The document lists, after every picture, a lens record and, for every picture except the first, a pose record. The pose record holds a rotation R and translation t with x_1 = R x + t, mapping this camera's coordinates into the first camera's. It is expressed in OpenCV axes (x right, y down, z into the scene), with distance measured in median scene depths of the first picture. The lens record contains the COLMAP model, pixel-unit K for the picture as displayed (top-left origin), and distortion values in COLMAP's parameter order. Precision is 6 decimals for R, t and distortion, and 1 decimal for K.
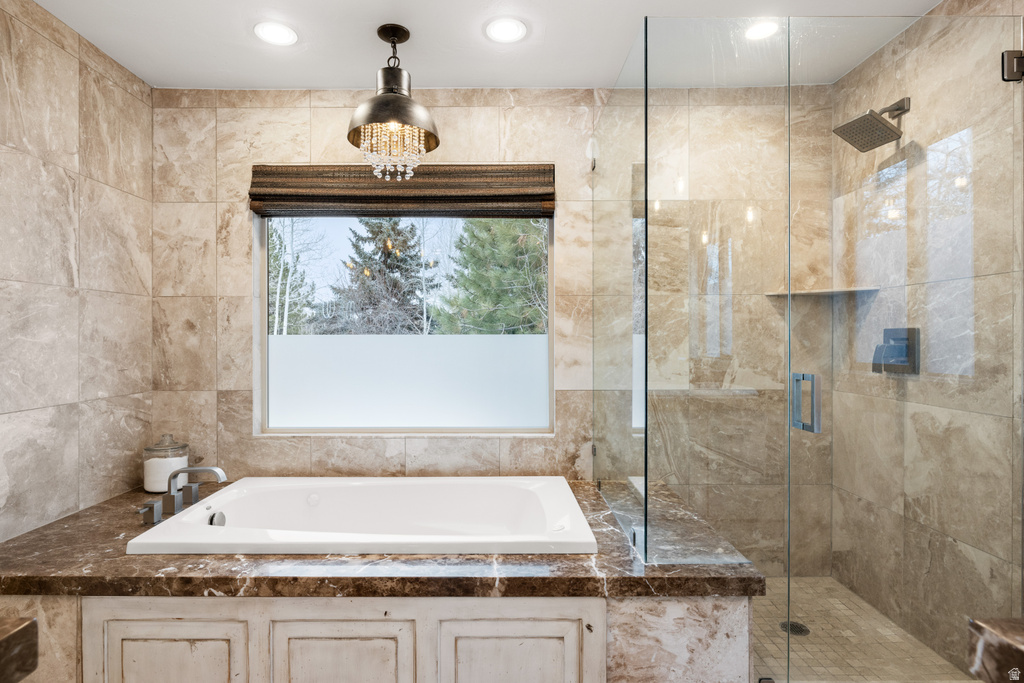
lens RADIAL K [[549.4, 0, 512.0], [0, 549.4, 343.0], [0, 0, 1]] dist [-0.005329, 0.000088]
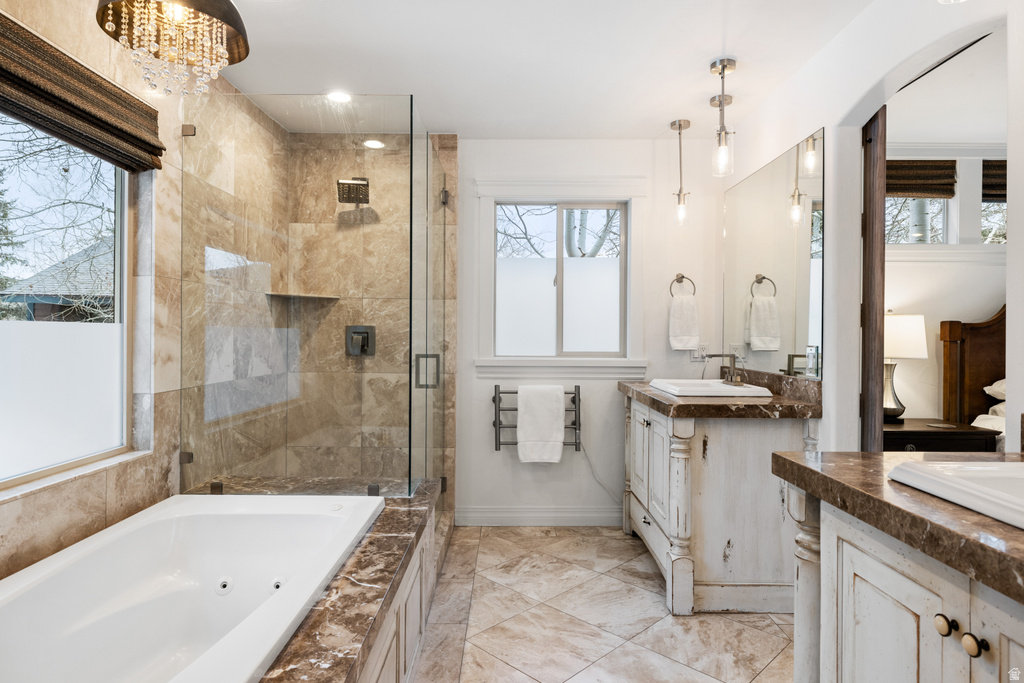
lens RADIAL K [[523.6, 0, 541.3], [0, 523.6, 337.4], [0, 0, 1]] dist [0.003837, -0.001082]
pose [[0.011028, -0.003831, 0.999932, -0.717585], [-0.001349, 0.999992, 0.003846, 0.000119], [-0.999938, -0.001391, 0.011022, 0.450657]]
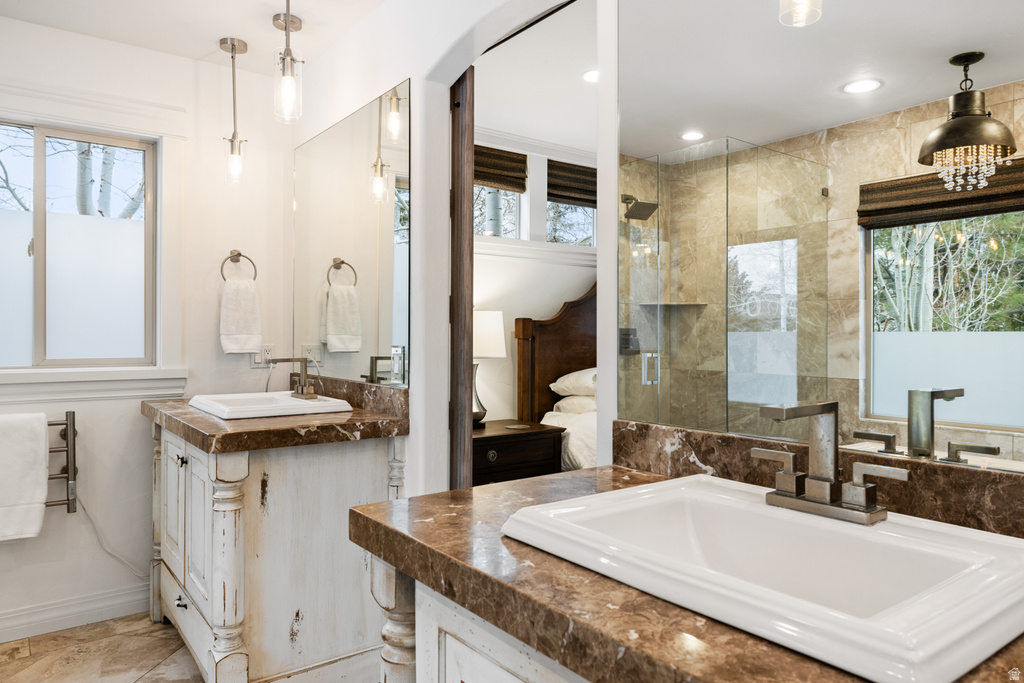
lens RADIAL K [[678.2, 0, 505.9], [0, 678.2, 333.3], [0, 0, 1]] dist [-0.004738, -0.001405]
pose [[-0.586223, 0.000736, 0.810150, -0.540372], [0.000830, 1.000000, -0.000309, 0.000708], [-0.810150, 0.000491, -0.586223, 0.369968]]
